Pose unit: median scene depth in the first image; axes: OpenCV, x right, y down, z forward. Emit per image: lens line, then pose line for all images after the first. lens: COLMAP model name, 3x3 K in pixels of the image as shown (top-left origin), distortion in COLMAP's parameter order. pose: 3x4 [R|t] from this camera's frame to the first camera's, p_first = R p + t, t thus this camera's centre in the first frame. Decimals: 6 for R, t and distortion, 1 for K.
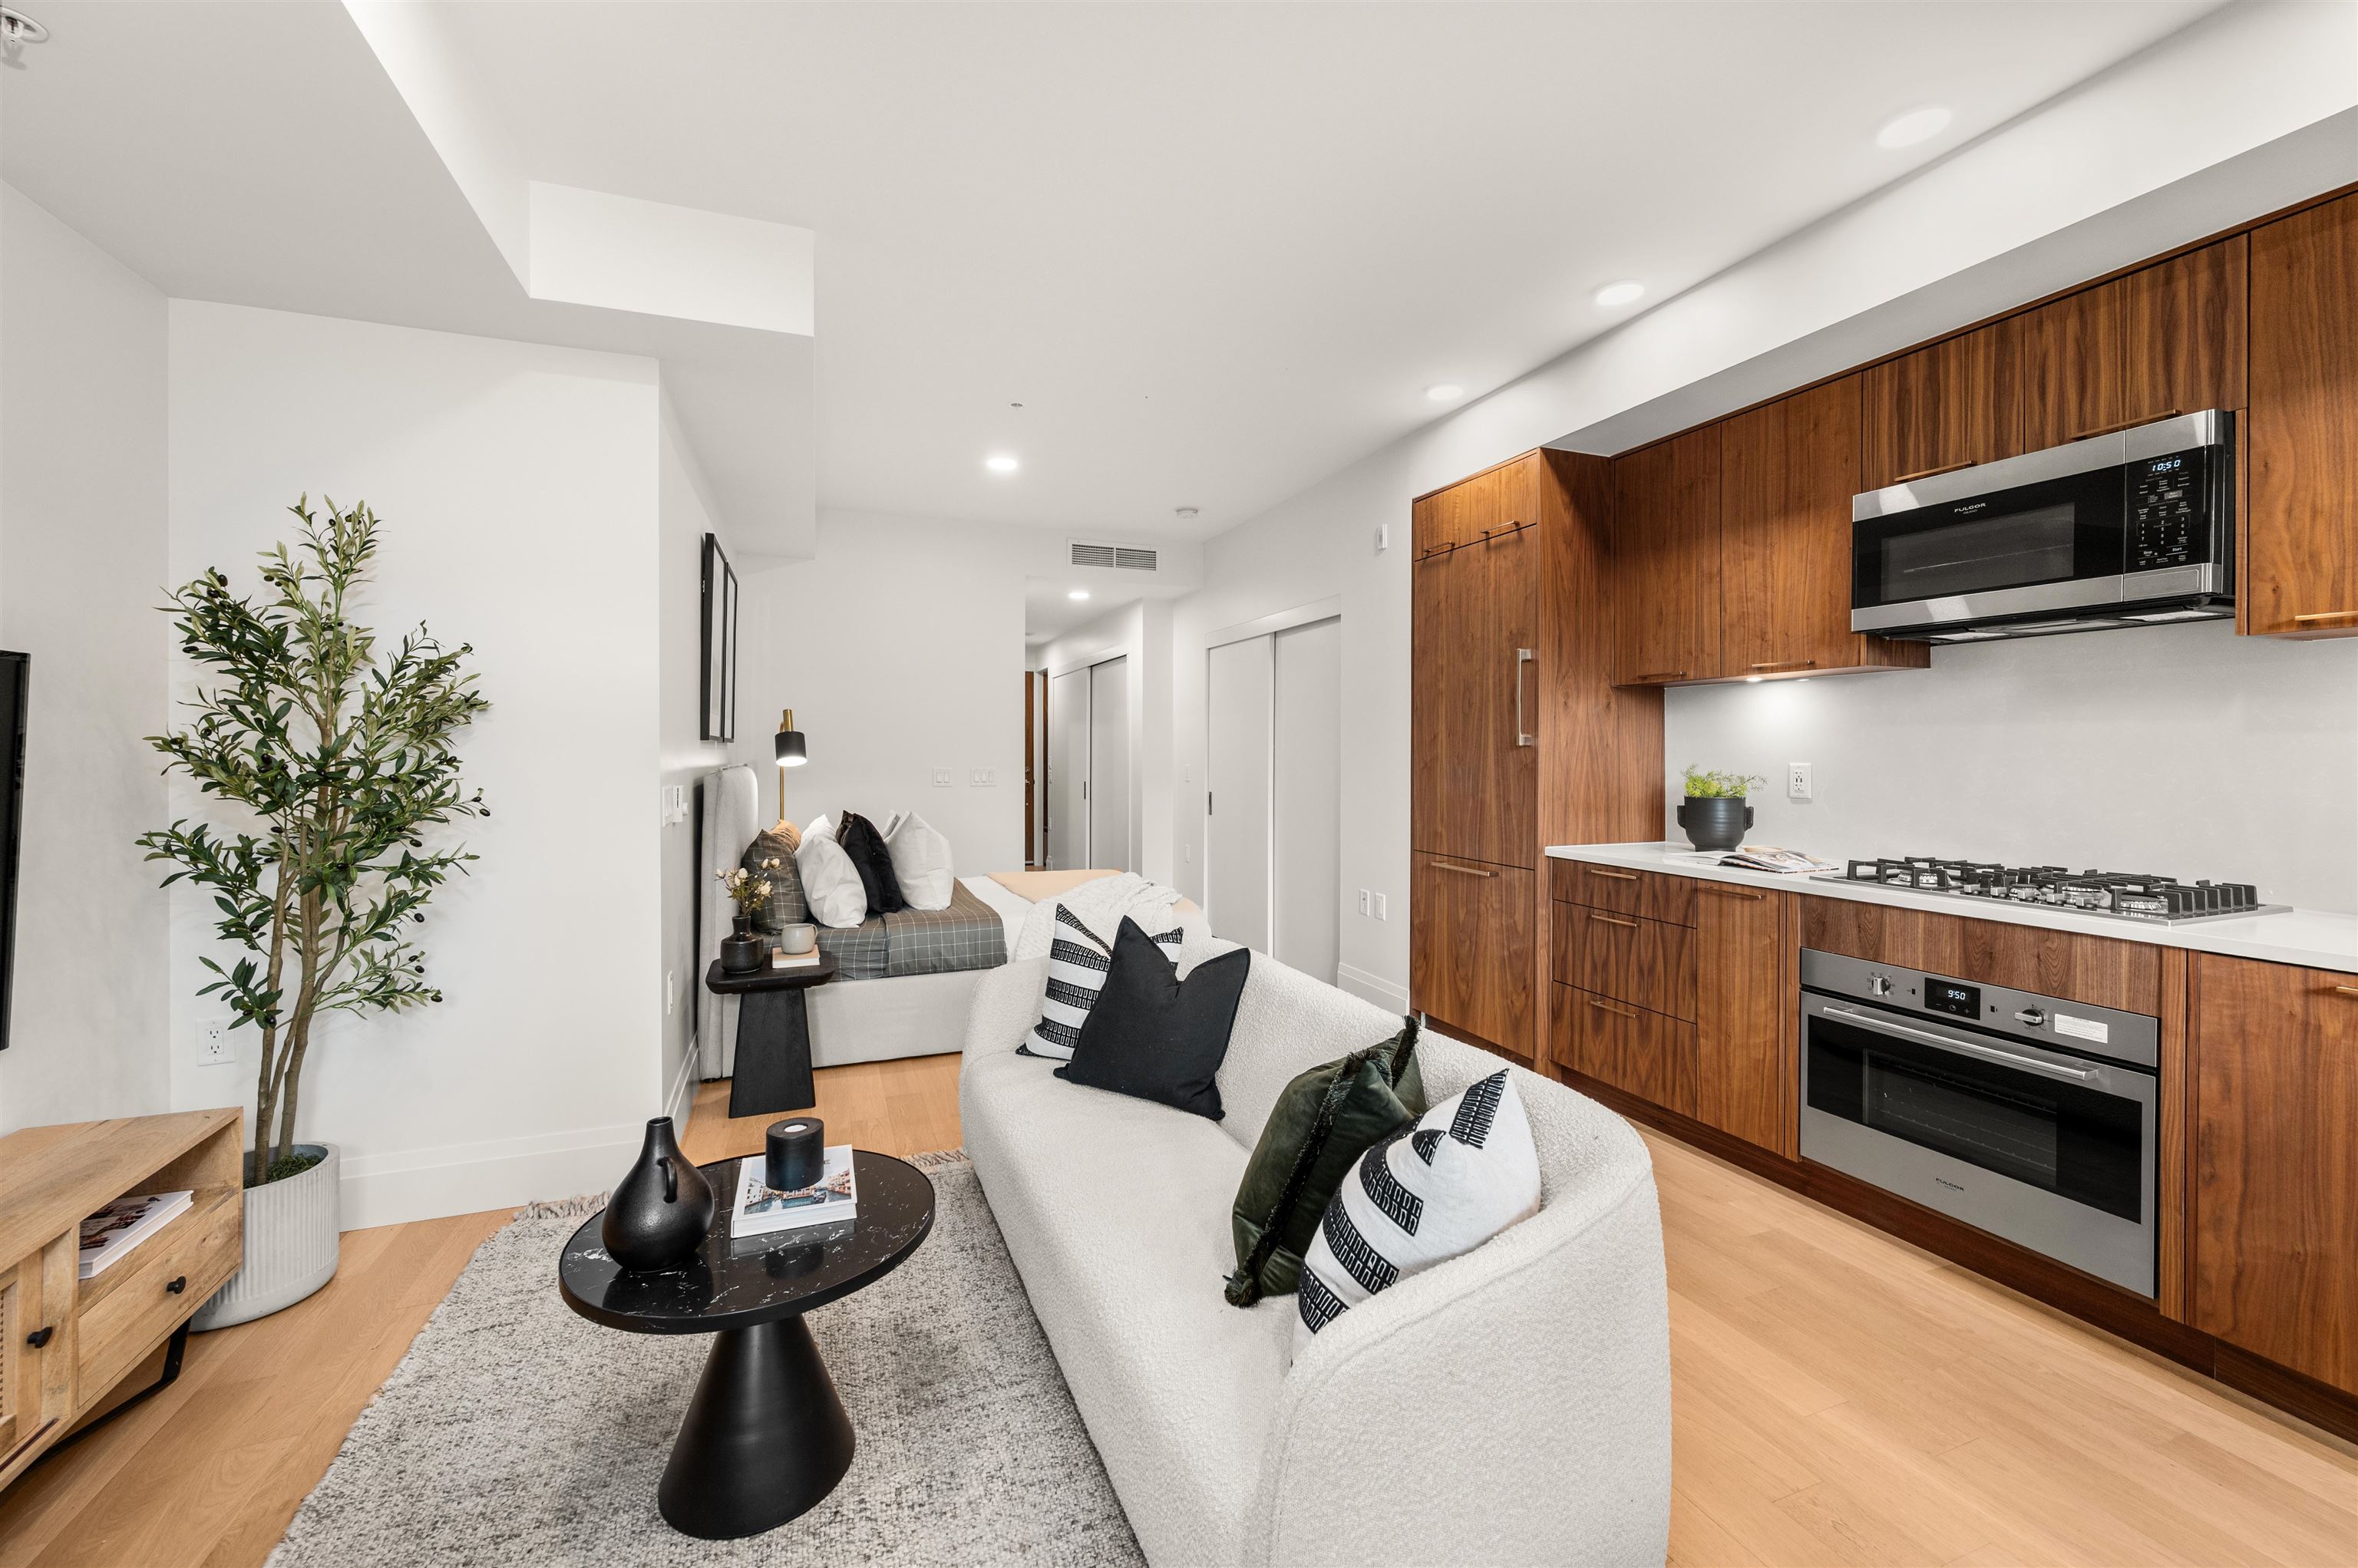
lens RADIAL K [[937.8, 0, 1170.7], [0, 937.8, 758.6], [0, 0, 1]] dist [-0.001203, 0.000129]
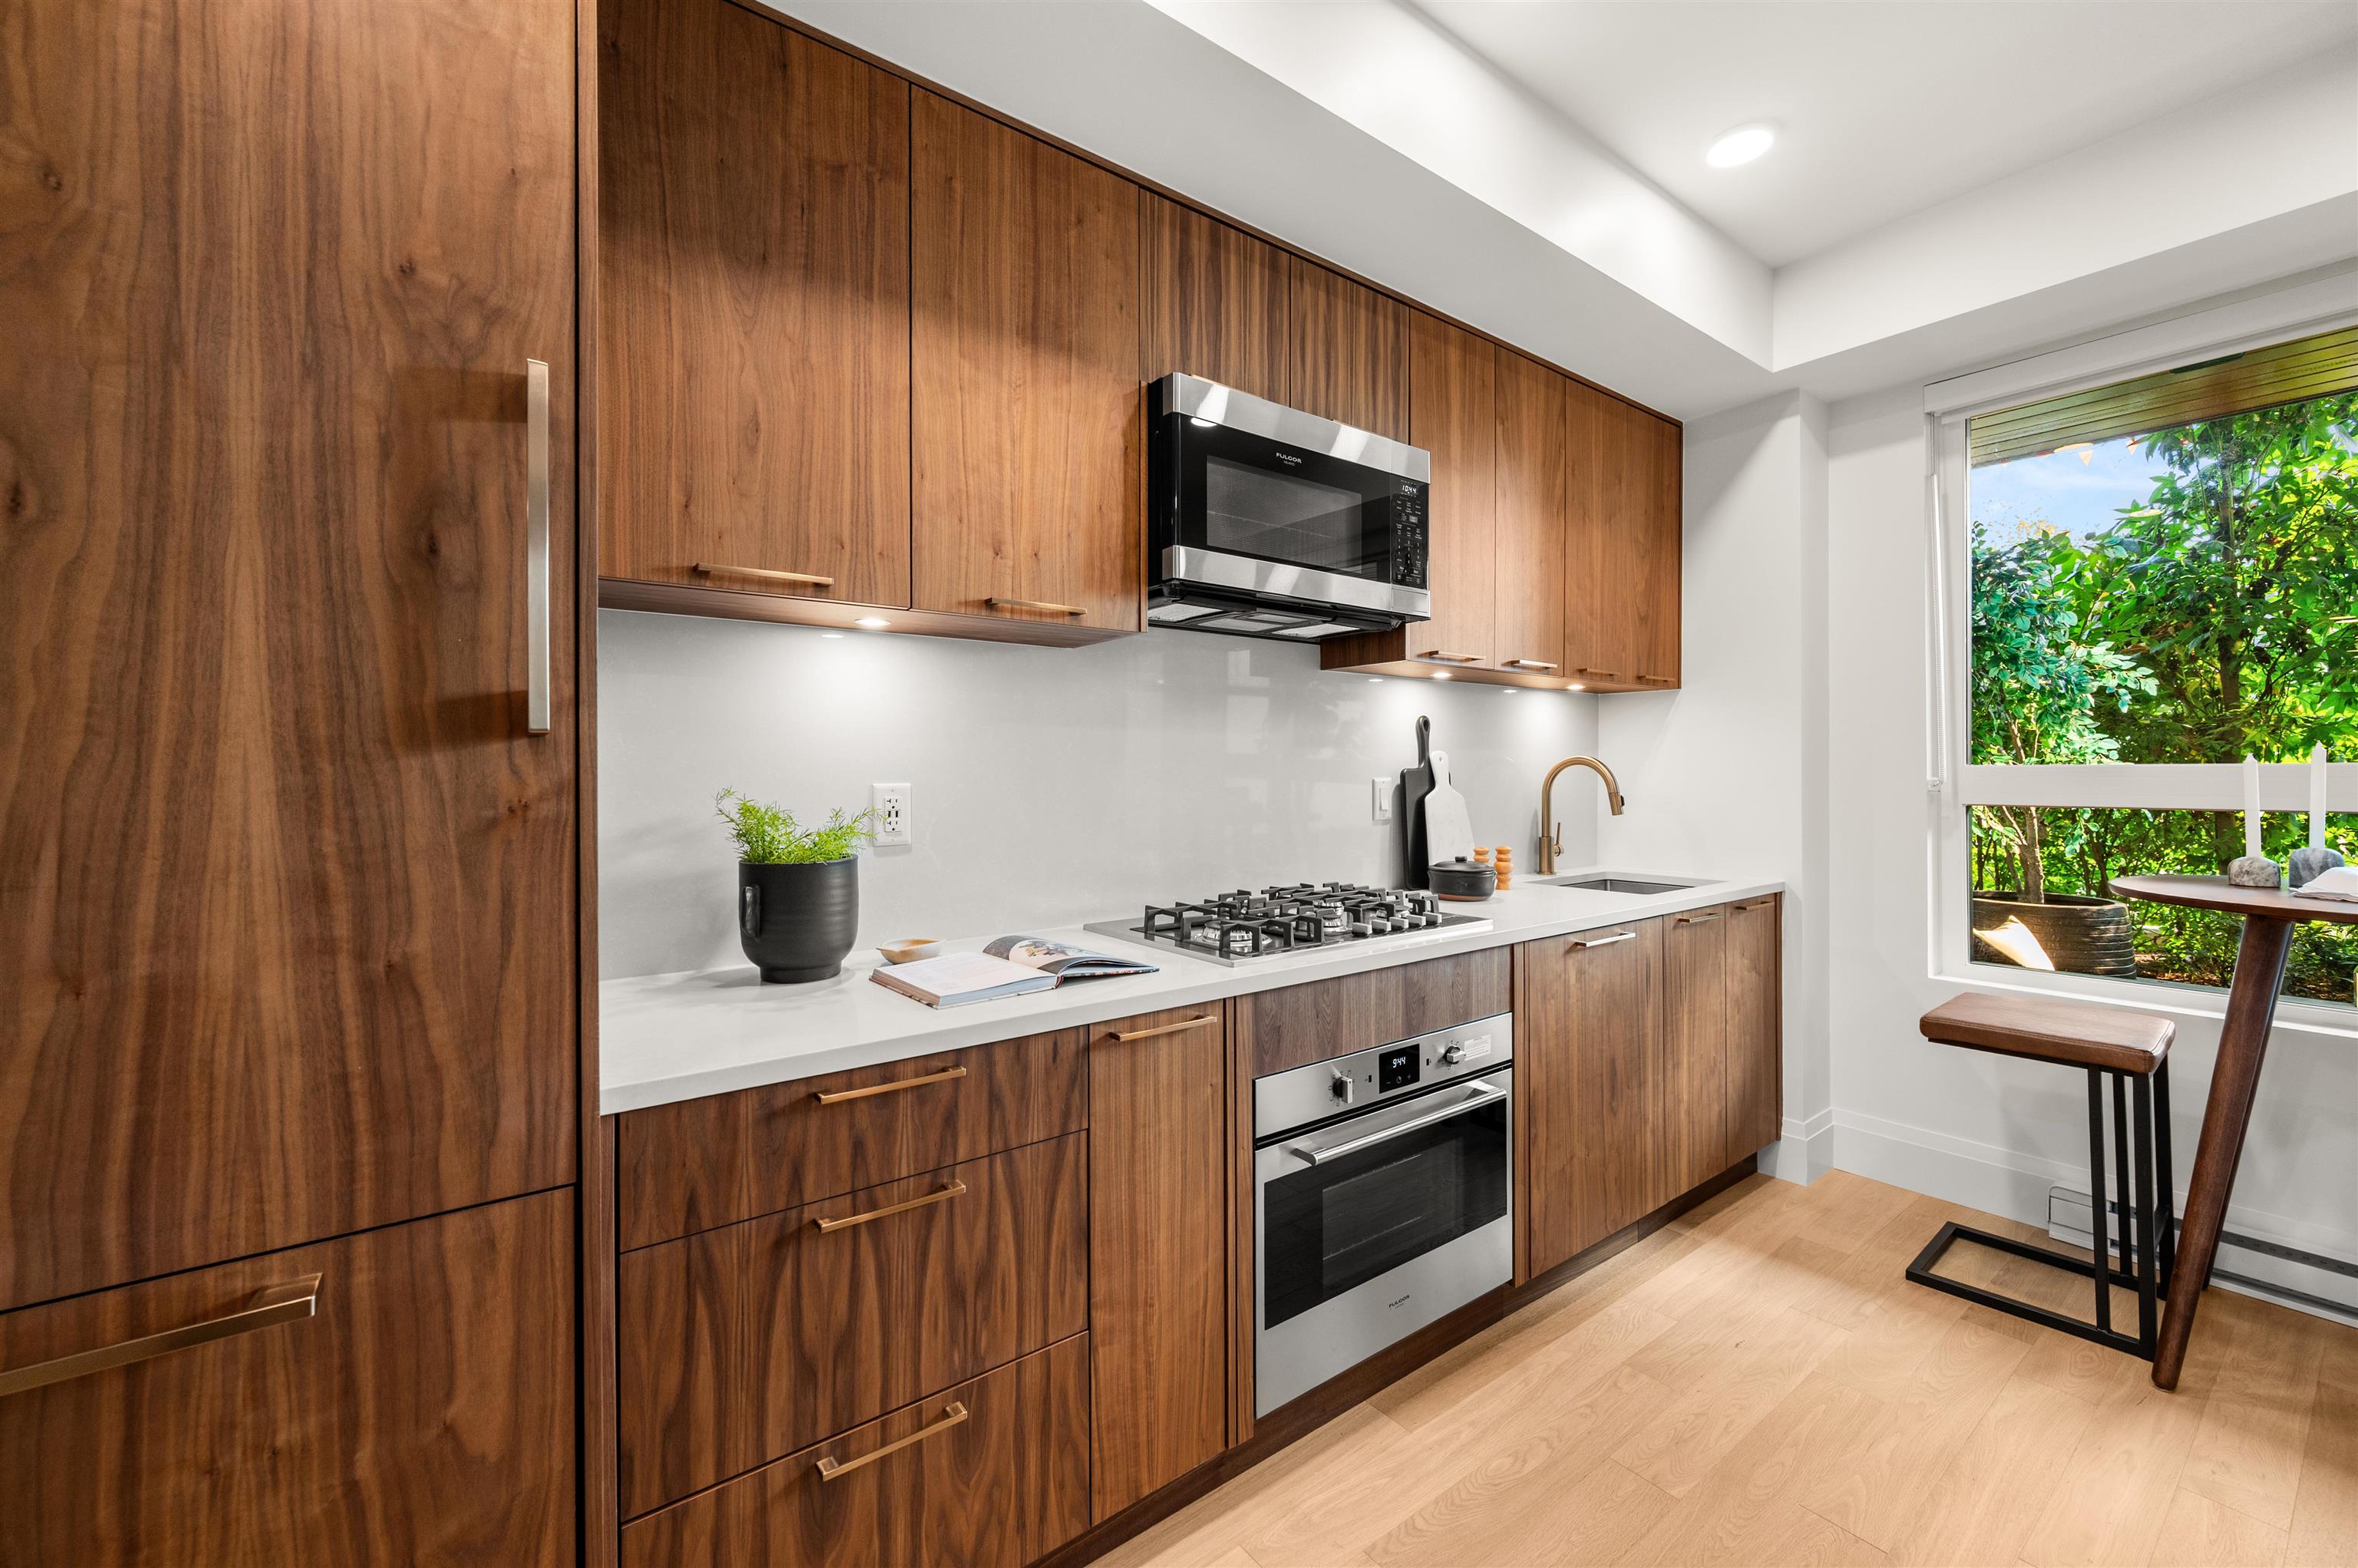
lens RADIAL K [[939.7, 0, 1182.3], [0, 939.7, 772.5], [0, 0, 1]] dist [0.000122, 0.000032]
pose [[-0.275331, -0.000702, 0.961349, 0.089654], [0.011438, 0.999927, 0.004006, -0.002229], [-0.961282, 0.012099, -0.275302, 1.133597]]
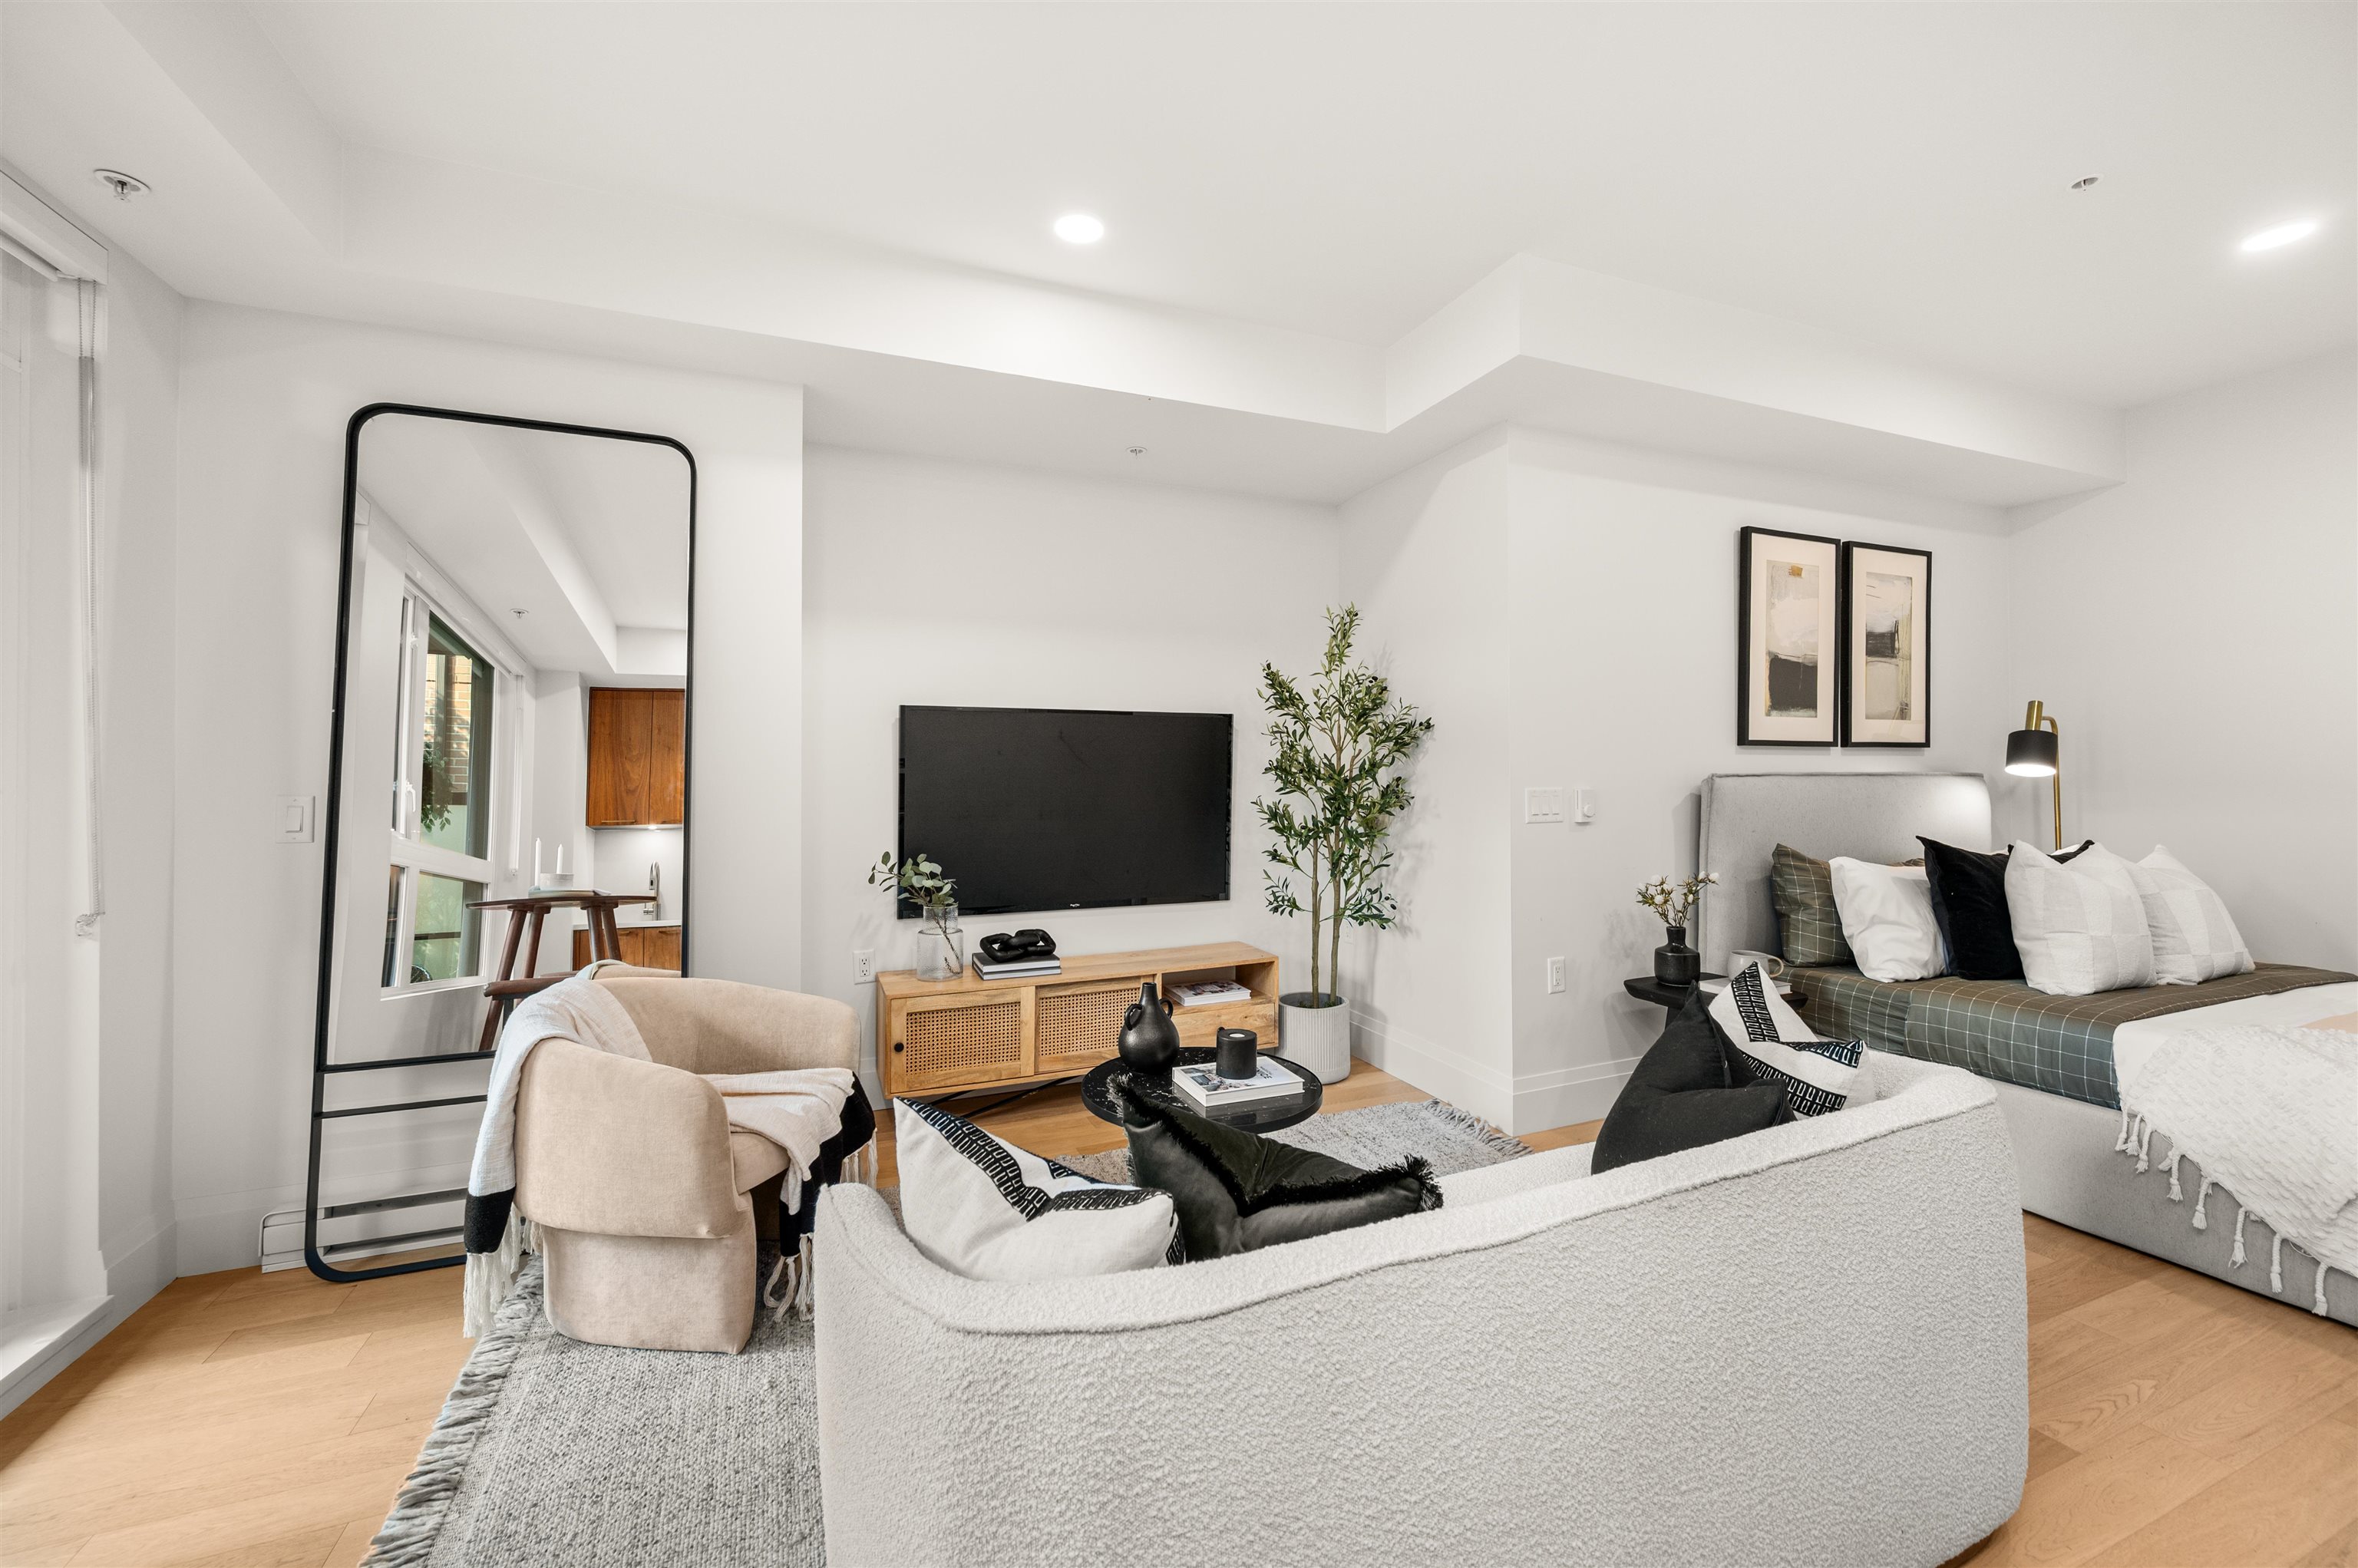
lens RADIAL K [[934.0, 0, 1183.7], [0, 934.0, 761.5], [0, 0, 1]] dist [-0.001773, -0.000013]
pose [[0.029539, -0.012403, -0.999487, 0.581223], [-0.002895, 0.999918, -0.012494, 0.012877], [0.999559, 0.003263, 0.029501, 0.550244]]
